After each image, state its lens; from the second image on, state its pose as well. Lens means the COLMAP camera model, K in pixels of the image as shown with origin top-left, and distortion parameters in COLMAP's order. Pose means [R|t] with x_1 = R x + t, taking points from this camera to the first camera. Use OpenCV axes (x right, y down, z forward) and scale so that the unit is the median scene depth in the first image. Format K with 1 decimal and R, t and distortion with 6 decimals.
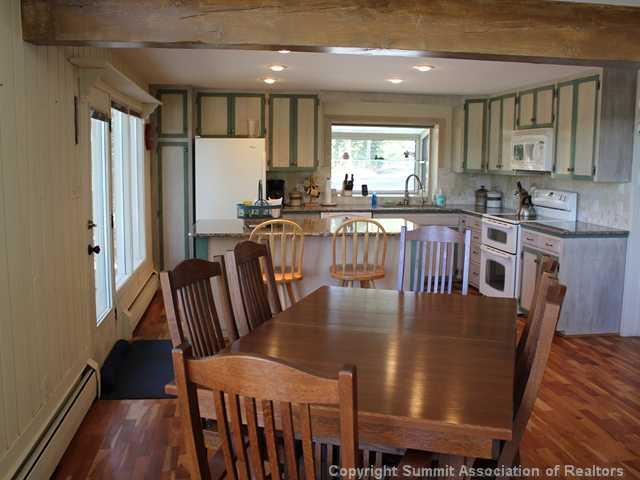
lens RADIAL K [[627.1, 0, 320.0], [0, 627.1, 240.0], [0, 0, 1]] dist [-0.122490, 0.120451]
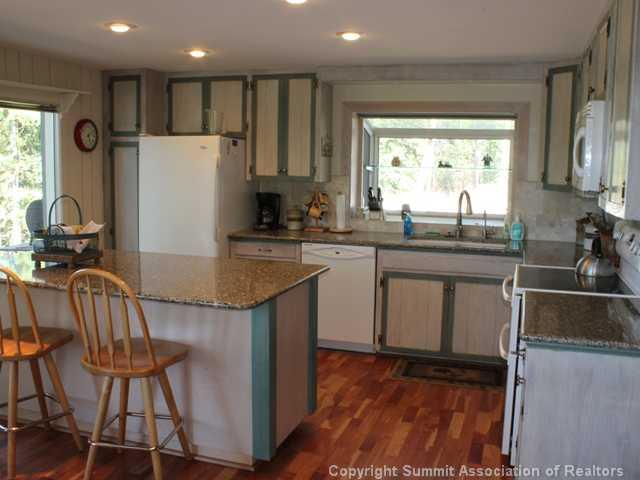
lens RADIAL K [[627.1, 0, 320.0], [0, 627.1, 240.0], [0, 0, 1]] dist [-0.122490, 0.120451]
pose [[0.891013, 0.063319, -0.449540, 0.322847], [-0.067854, 0.997677, 0.006037, -0.050630], [0.448878, 0.025124, 0.893240, 0.382264]]
